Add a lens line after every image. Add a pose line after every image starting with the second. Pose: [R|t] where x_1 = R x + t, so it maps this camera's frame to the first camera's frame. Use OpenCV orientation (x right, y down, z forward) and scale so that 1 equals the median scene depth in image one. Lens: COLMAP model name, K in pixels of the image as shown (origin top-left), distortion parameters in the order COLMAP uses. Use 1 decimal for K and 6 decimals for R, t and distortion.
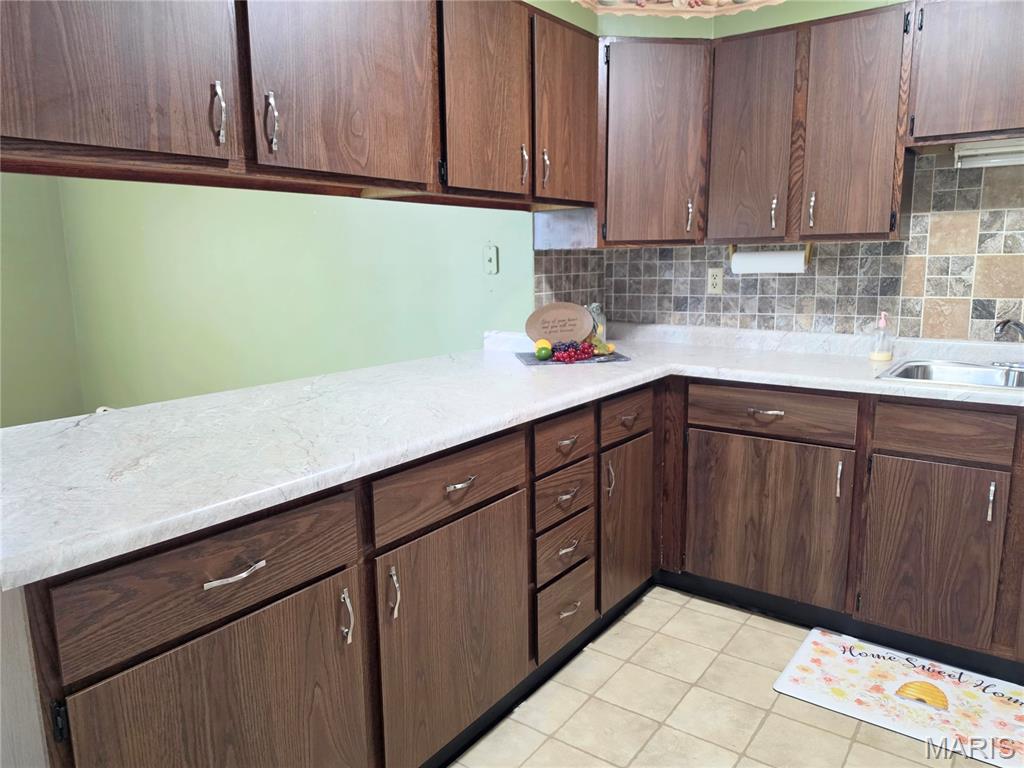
lens RADIAL K [[708.1, 0, 509.3], [0, 708.1, 386.7], [0, 0, 1]] dist [0.035603, -0.060725]
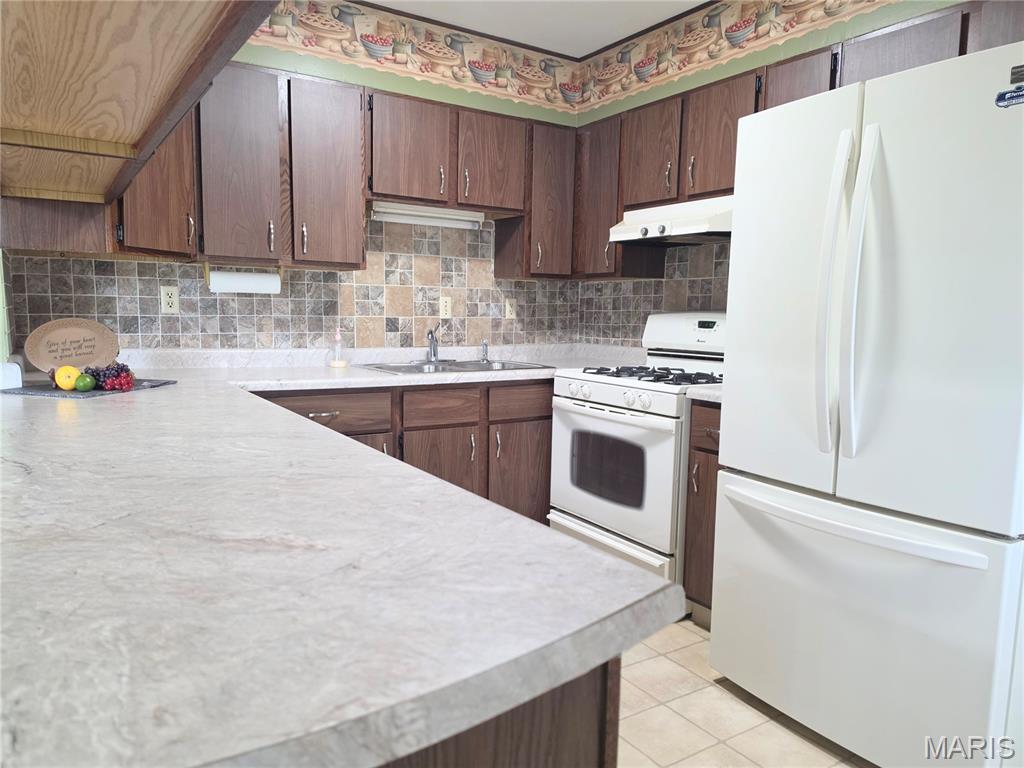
lens RADIAL K [[708.1, 0, 510.7], [0, 708.1, 391.6], [0, 0, 1]] dist [0.035603, -0.060725]
pose [[0.335089, -0.086489, 0.938208, -0.521273], [0.139078, 0.989410, 0.041536, -0.004850], [-0.931865, 0.116566, 0.343570, 0.301485]]
